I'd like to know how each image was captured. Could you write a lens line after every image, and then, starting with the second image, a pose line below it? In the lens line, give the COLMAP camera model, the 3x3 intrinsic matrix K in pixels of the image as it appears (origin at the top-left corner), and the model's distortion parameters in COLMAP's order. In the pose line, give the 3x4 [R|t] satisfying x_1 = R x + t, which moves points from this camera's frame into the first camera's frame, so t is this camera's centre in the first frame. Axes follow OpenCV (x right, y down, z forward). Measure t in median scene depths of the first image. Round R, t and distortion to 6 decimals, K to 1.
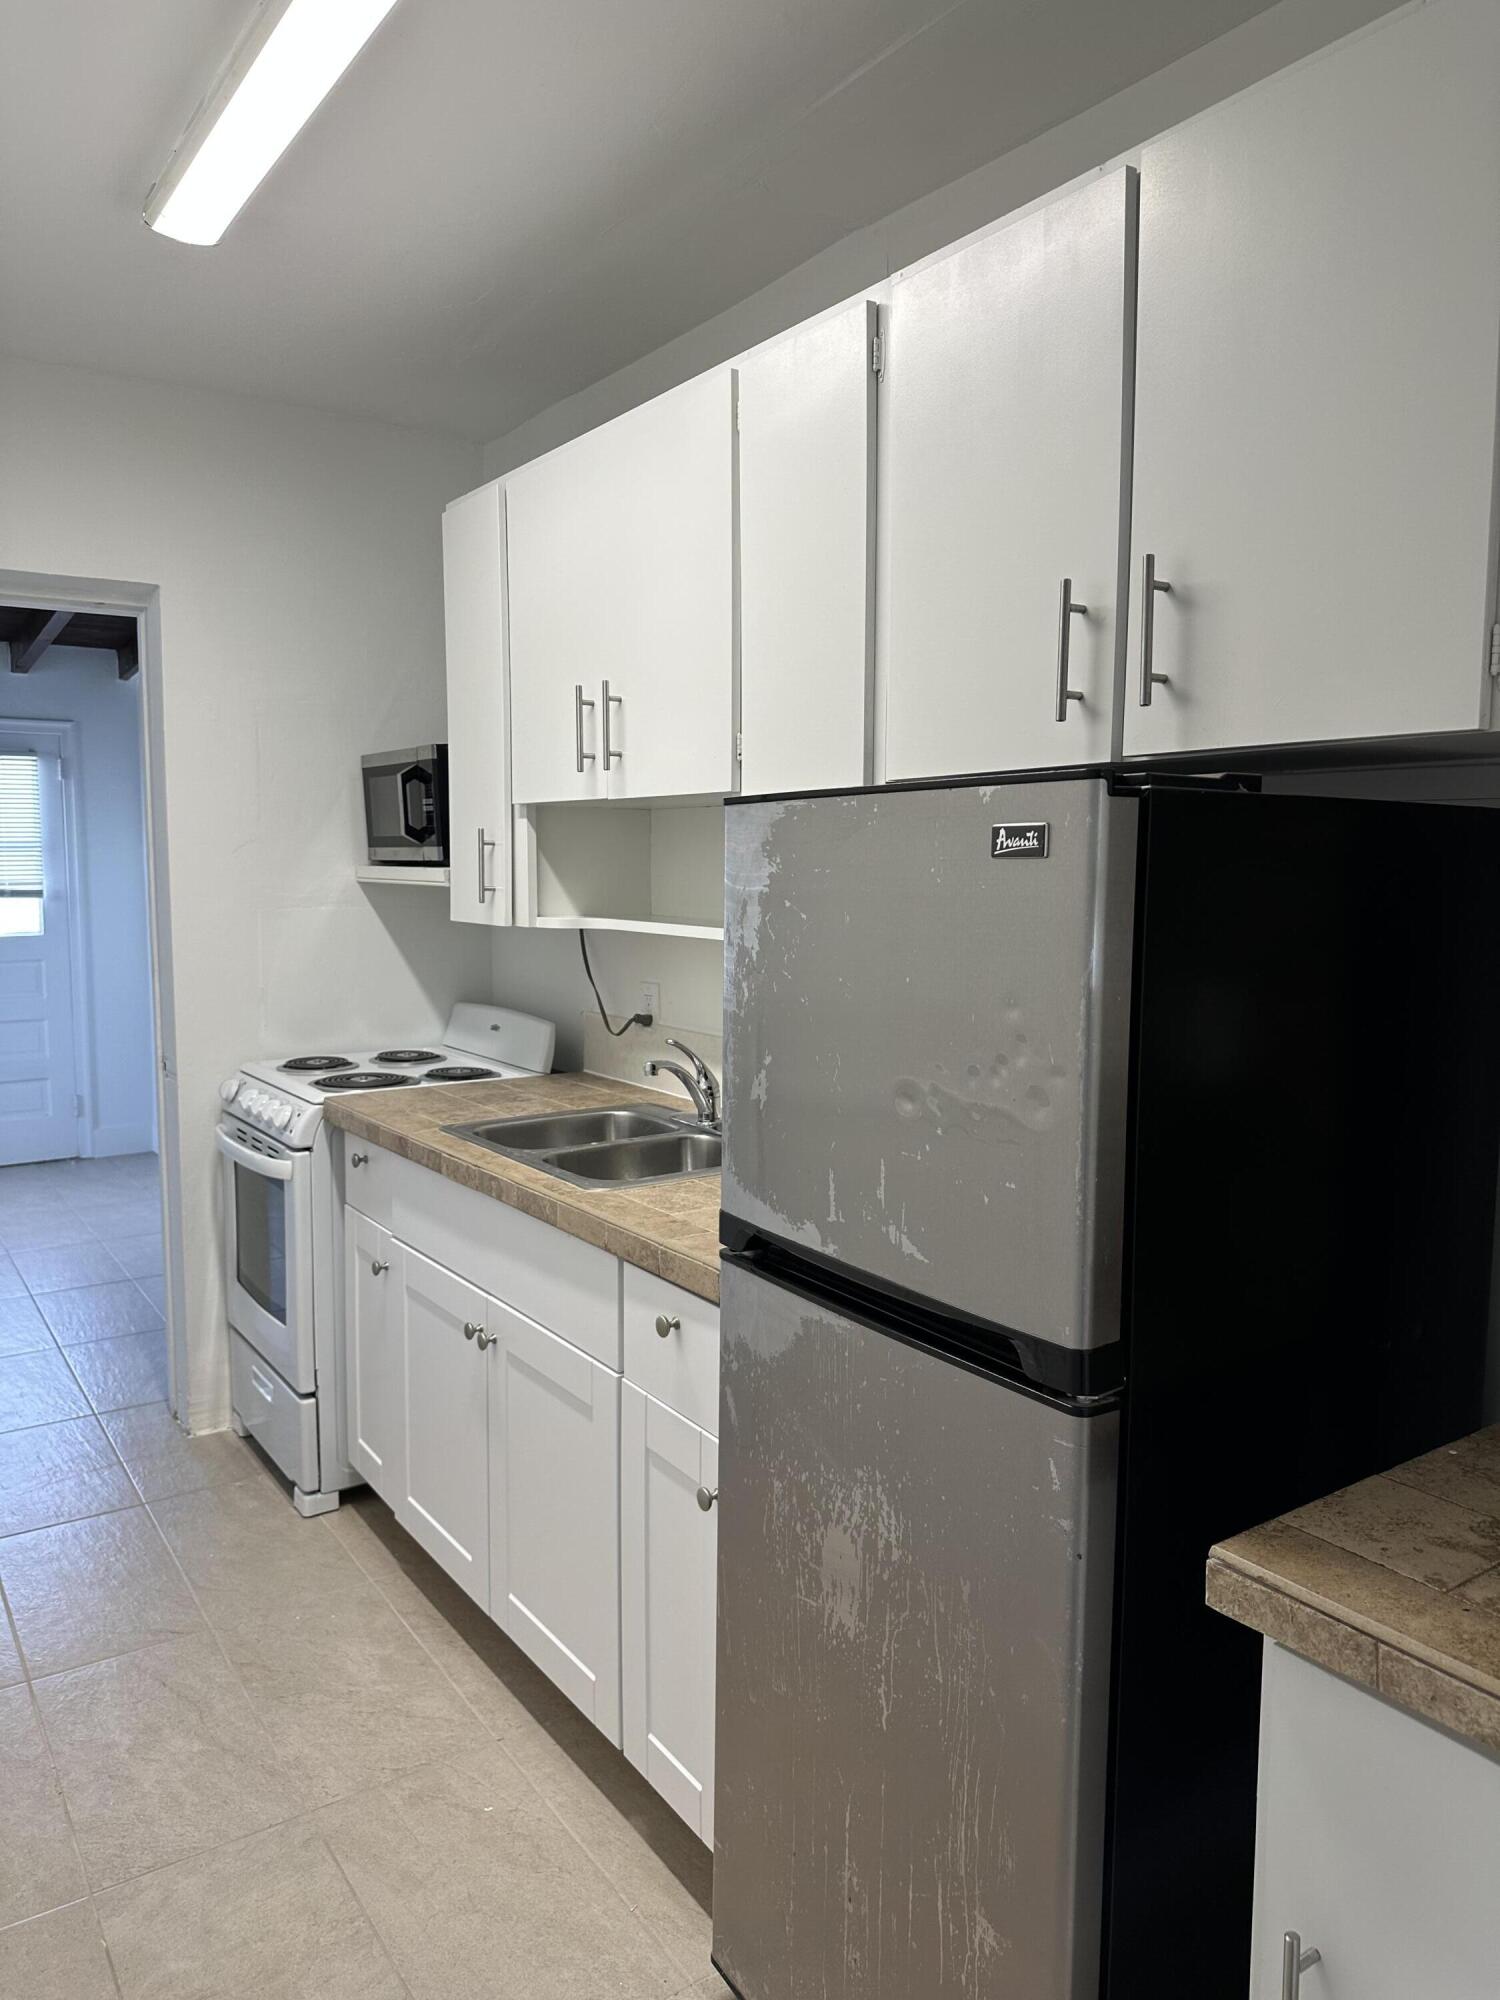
lens RADIAL K [[1411.3, 0, 750.0], [0, 1411.3, 1000.0], [0, 0, 1]] dist [0.118770, -0.237766]
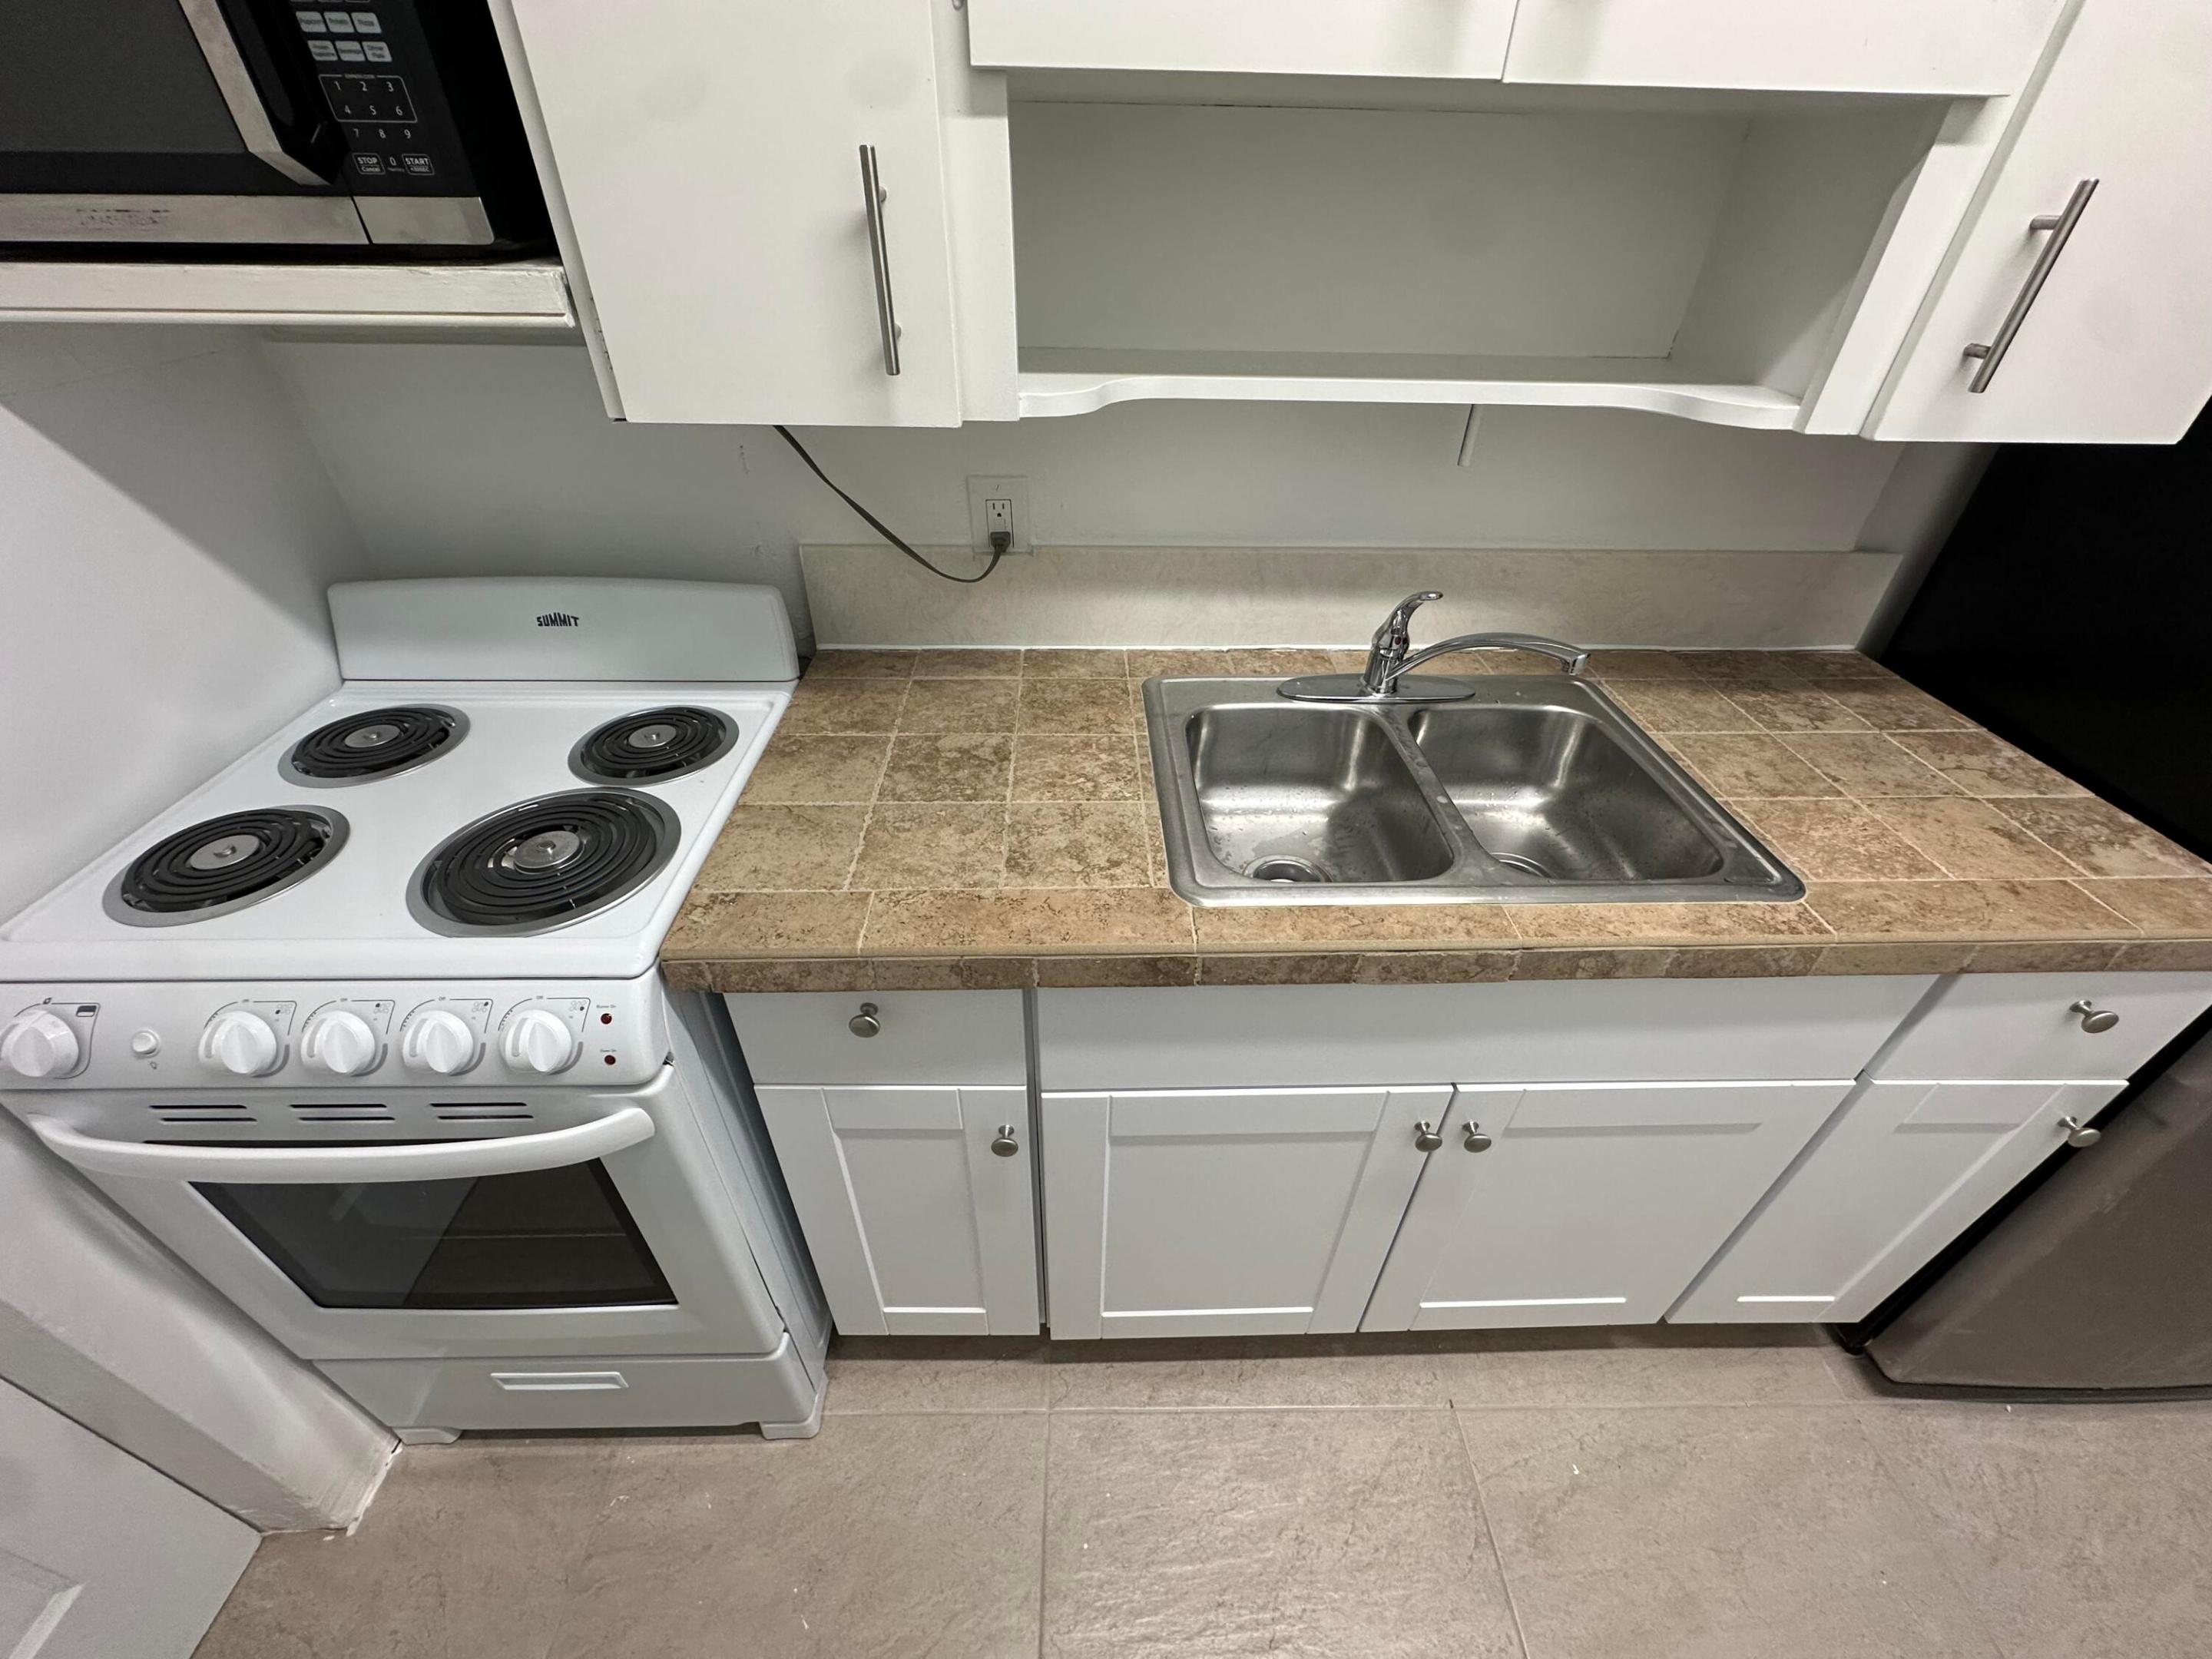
lens RADIAL K [[879.2, 0, 1106.0], [0, 879.2, 829.5], [0, 0, 1]] dist [-0.001631, -0.000132]
pose [[0.542653, -0.500228, 0.674759, -0.366925], [0.071406, 0.827891, 0.556325, -0.090606], [-0.836917, -0.253710, 0.484976, 0.747926]]
